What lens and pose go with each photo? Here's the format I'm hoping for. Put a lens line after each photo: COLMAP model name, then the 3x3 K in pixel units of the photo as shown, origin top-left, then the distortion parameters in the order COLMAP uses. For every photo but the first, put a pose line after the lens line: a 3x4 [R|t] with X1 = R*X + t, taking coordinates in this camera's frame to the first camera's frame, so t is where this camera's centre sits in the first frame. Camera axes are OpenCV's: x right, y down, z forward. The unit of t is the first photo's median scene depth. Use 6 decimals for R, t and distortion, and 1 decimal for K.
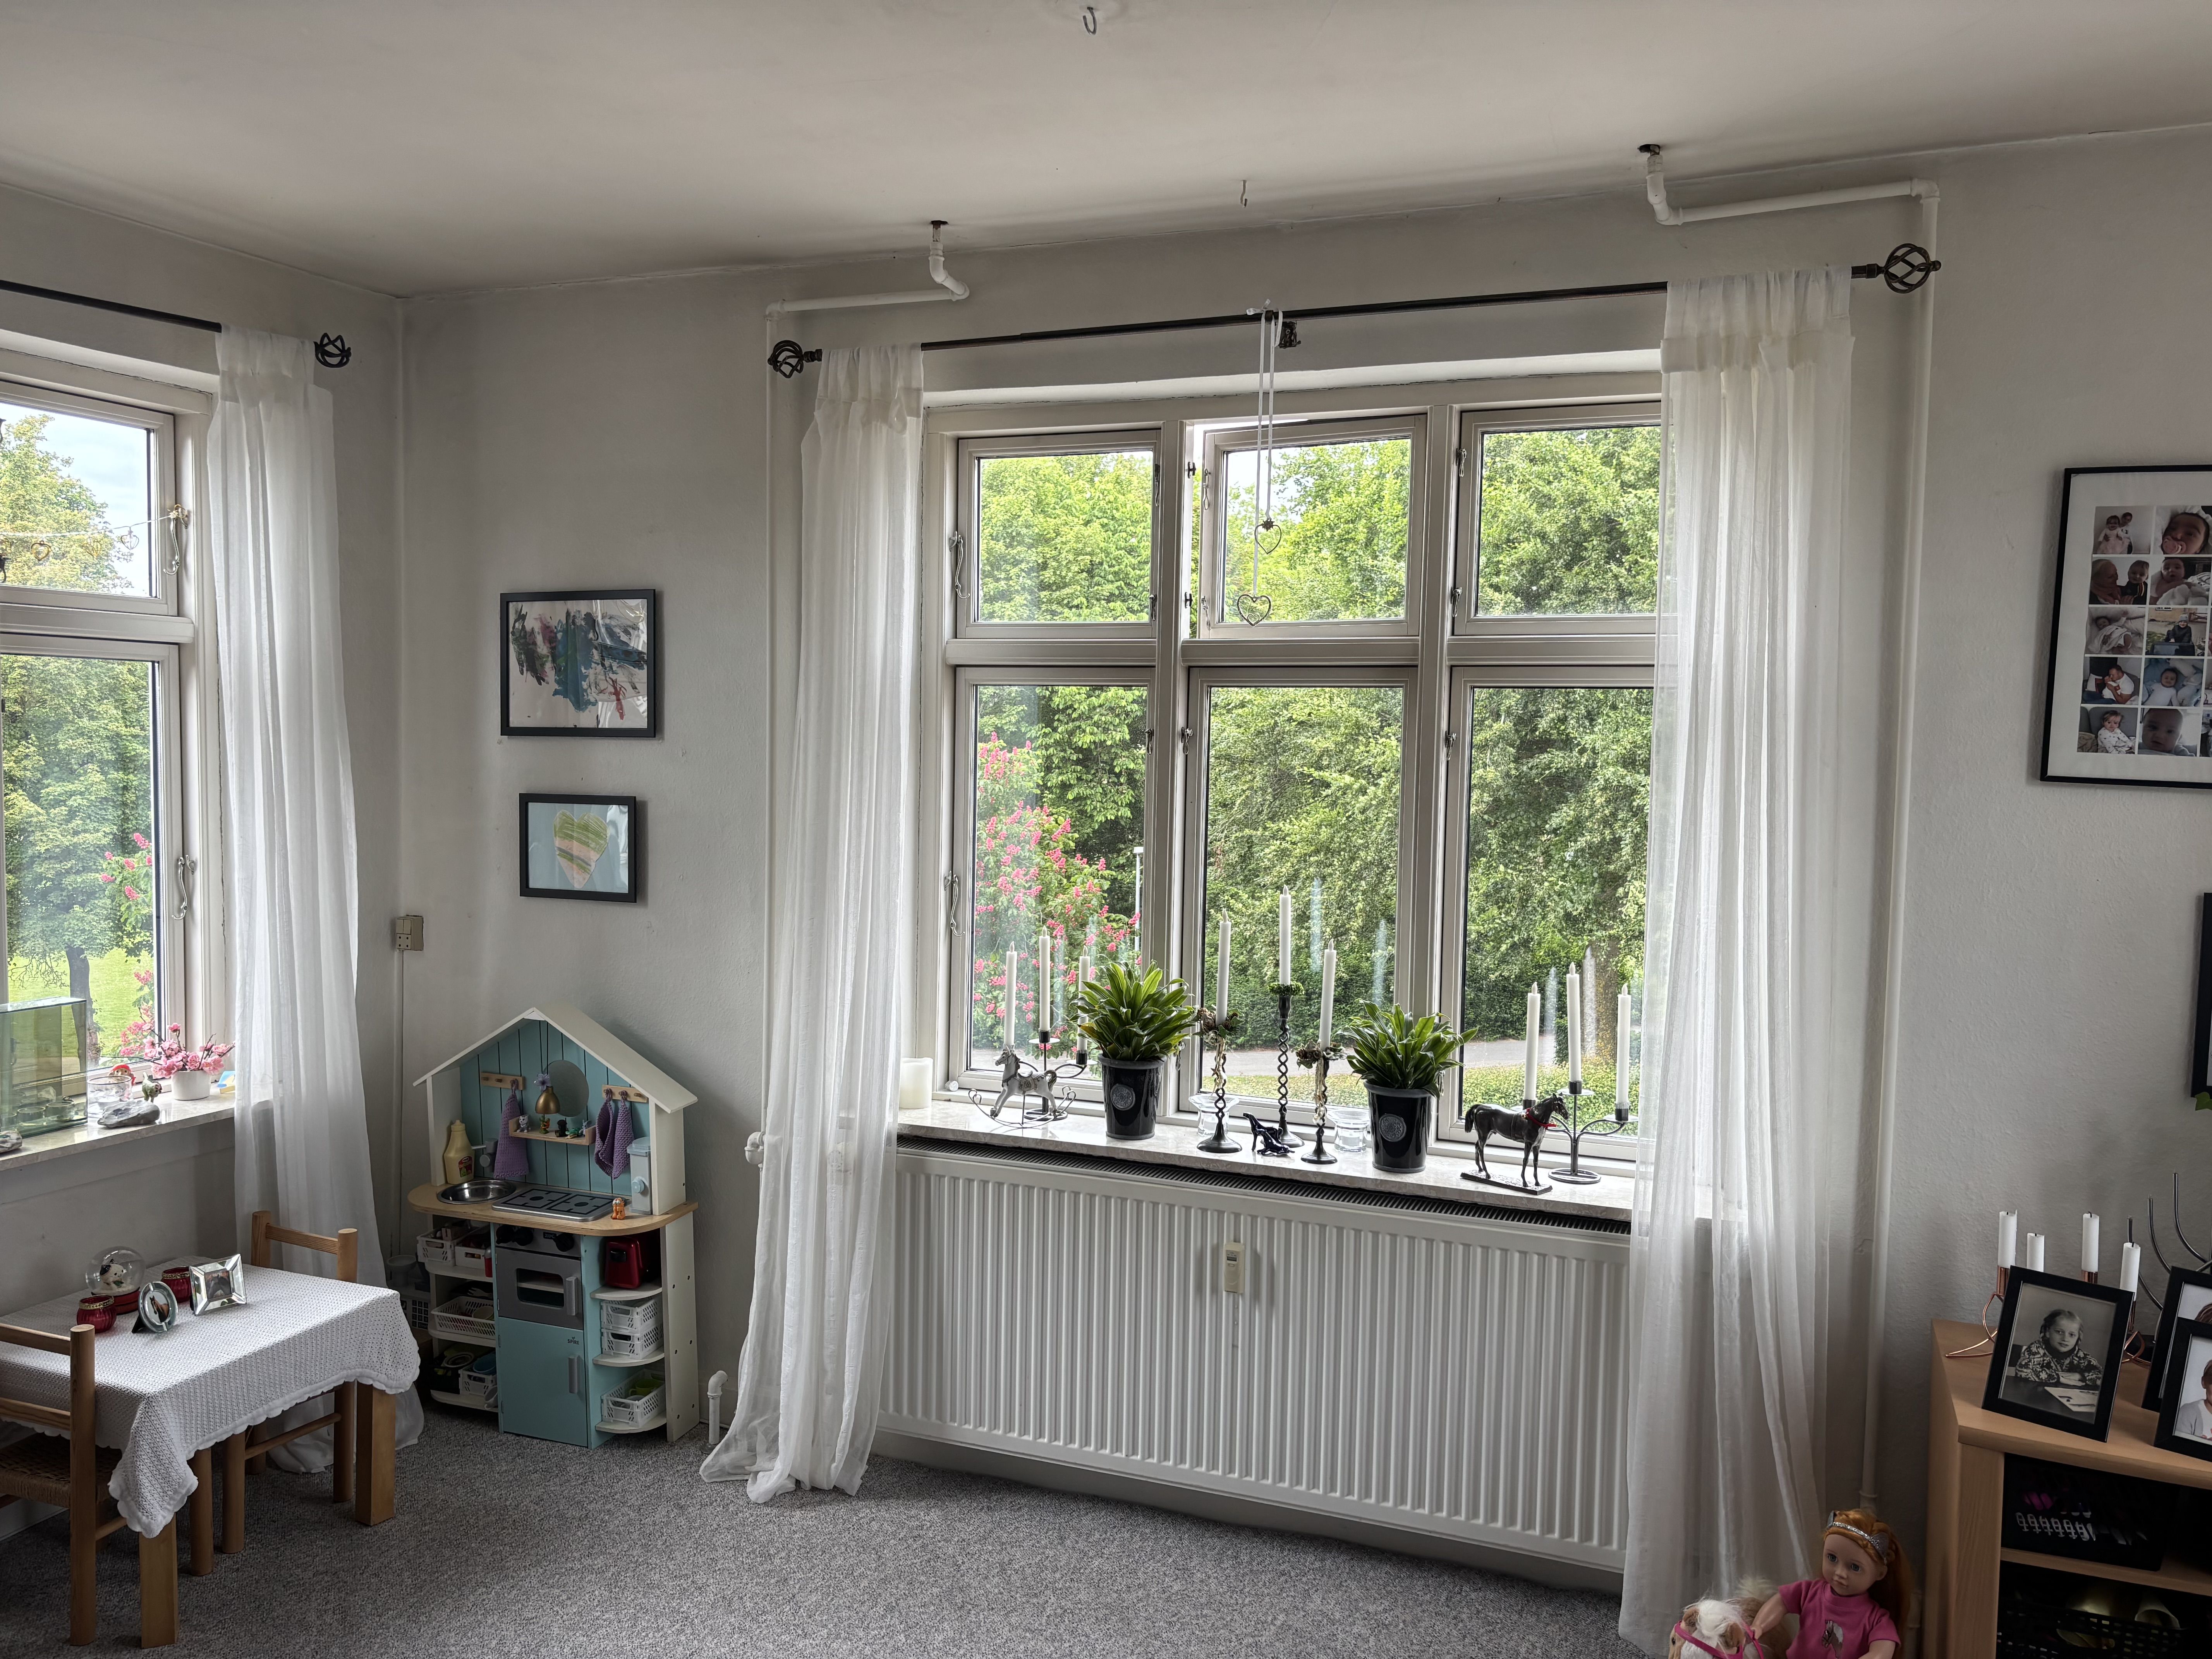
lens RADIAL K [[1637.1, 0, 1105.6], [0, 1637.1, 835.2], [0, 0, 1]] dist [0.032293, -0.058841]
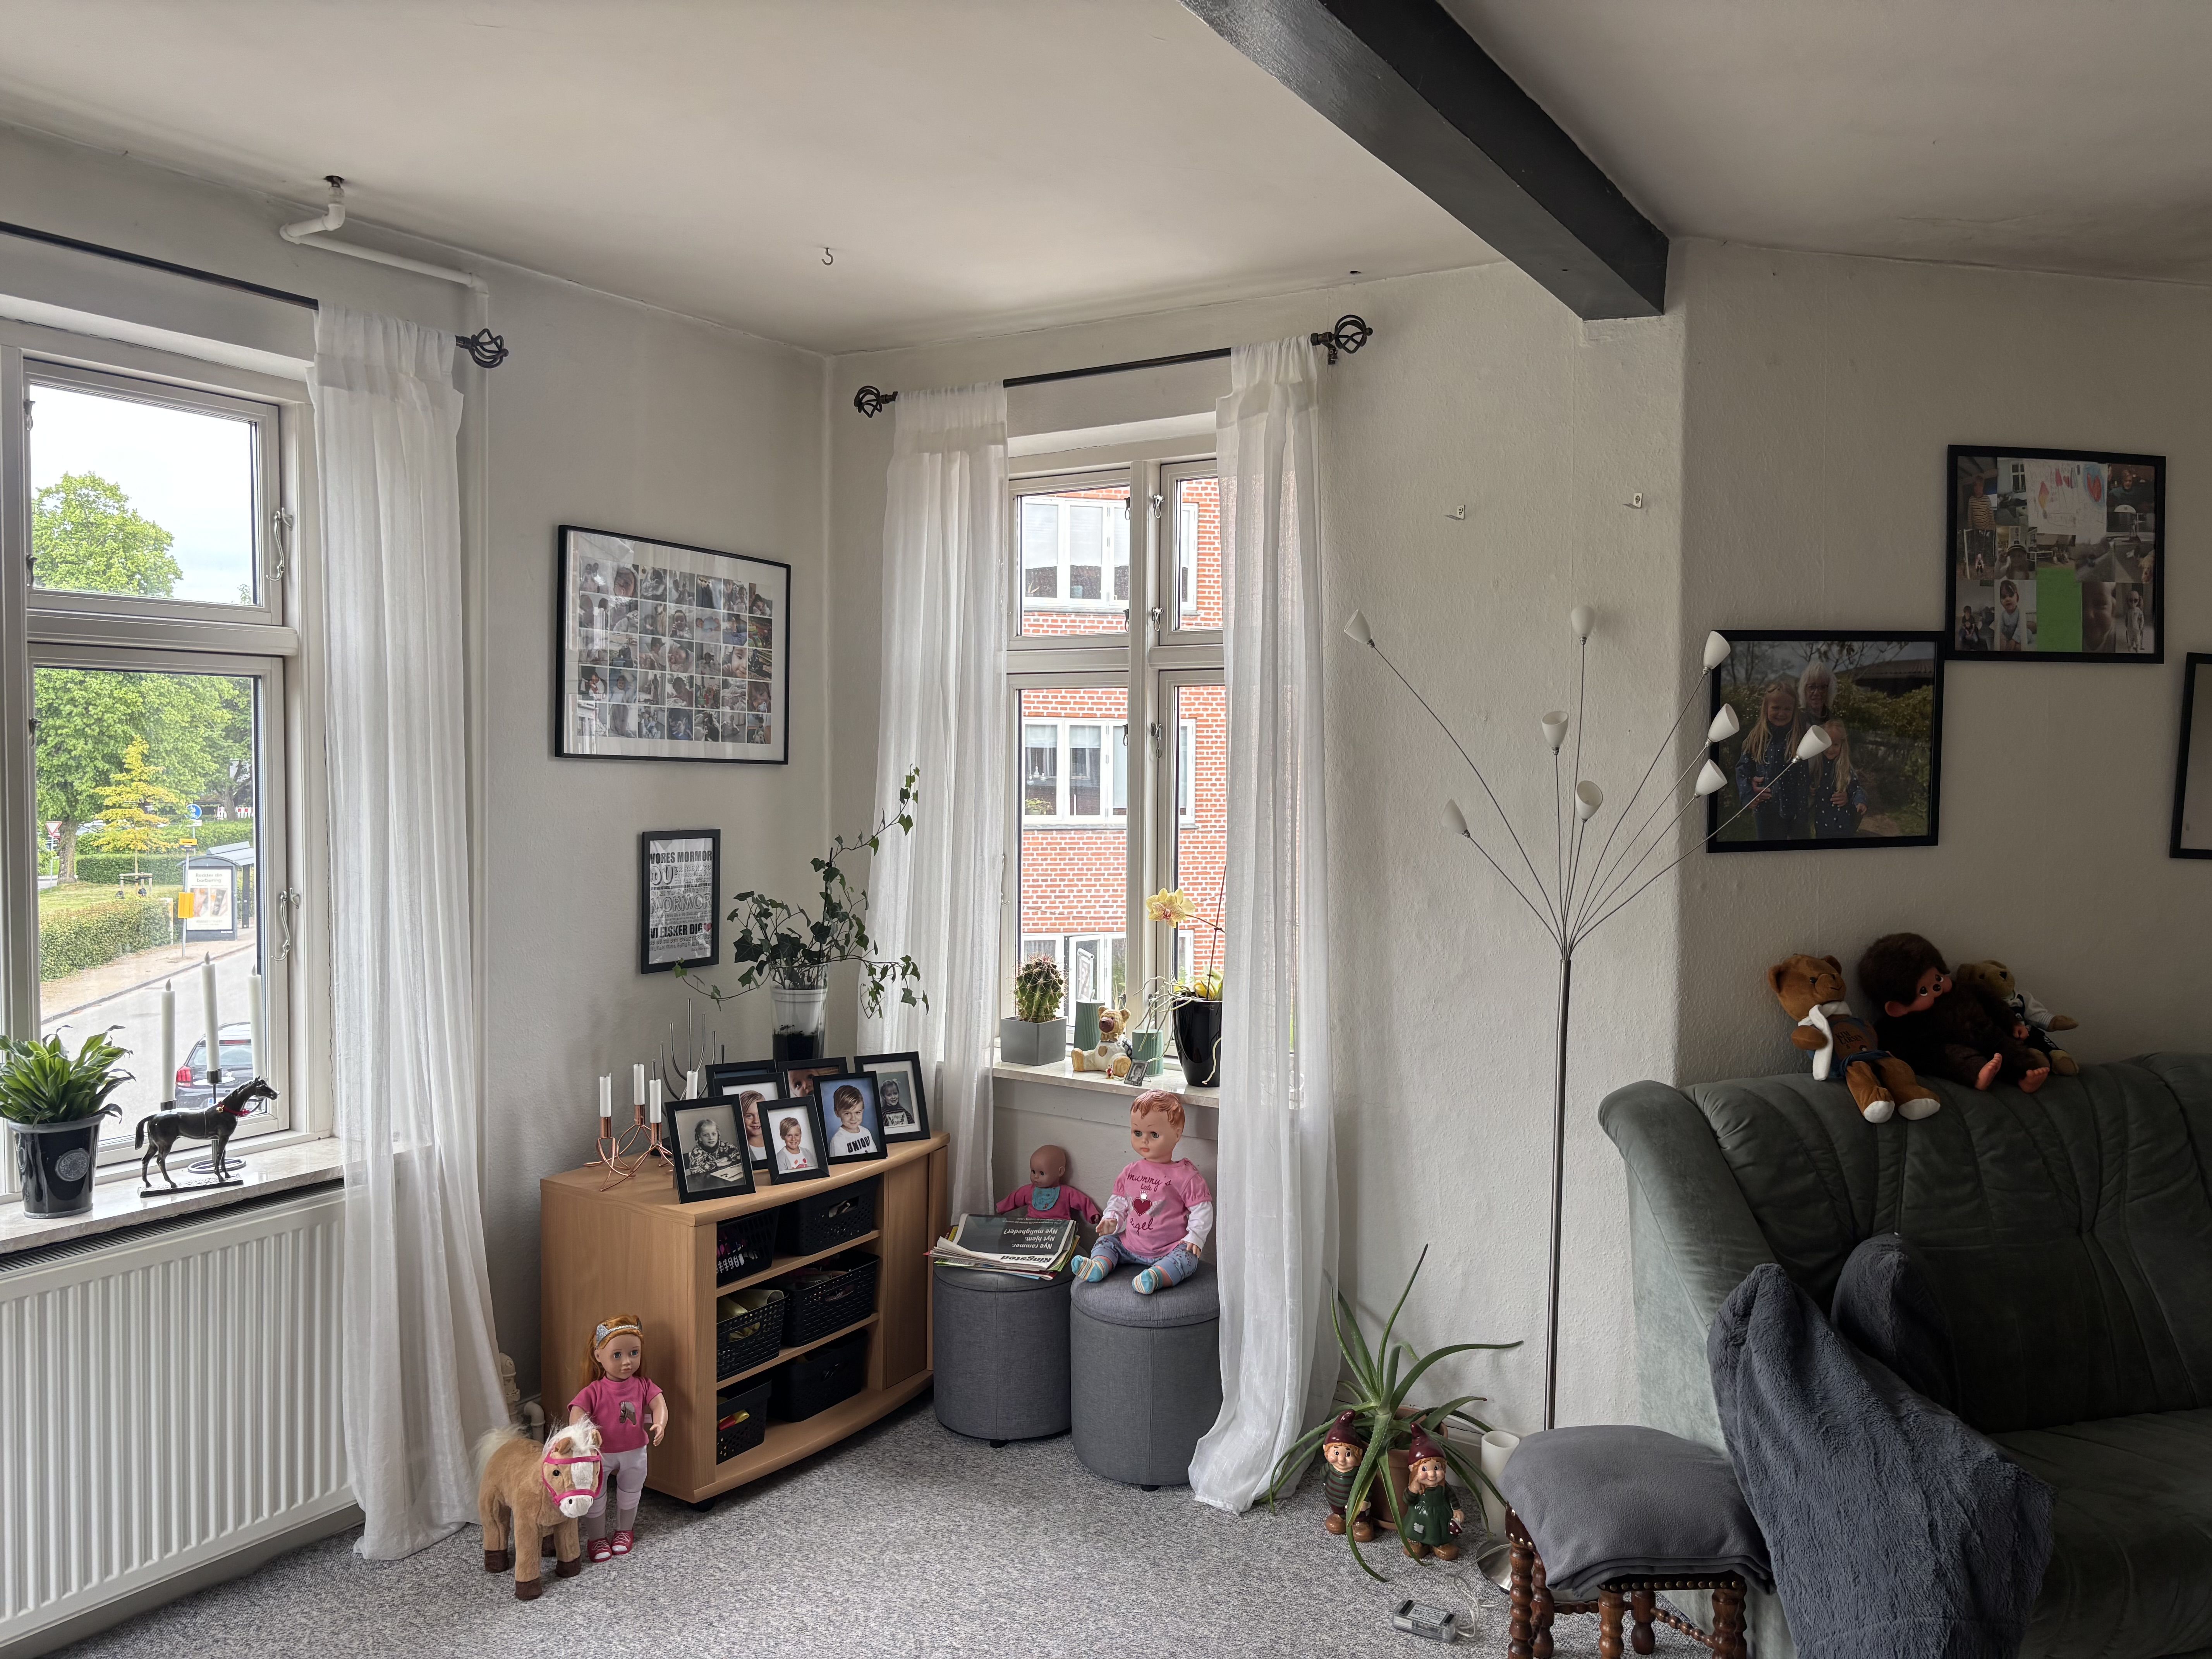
lens RADIAL K [[1637.1, 0, 1108.9], [0, 1637.1, 817.9], [0, 0, 1]] dist [0.032293, -0.058841]
pose [[0.190123, -0.054219, 0.980262, -0.648703], [0.053719, 0.997553, 0.044756, -0.019629], [-0.980289, 0.044150, 0.192571, 0.307388]]
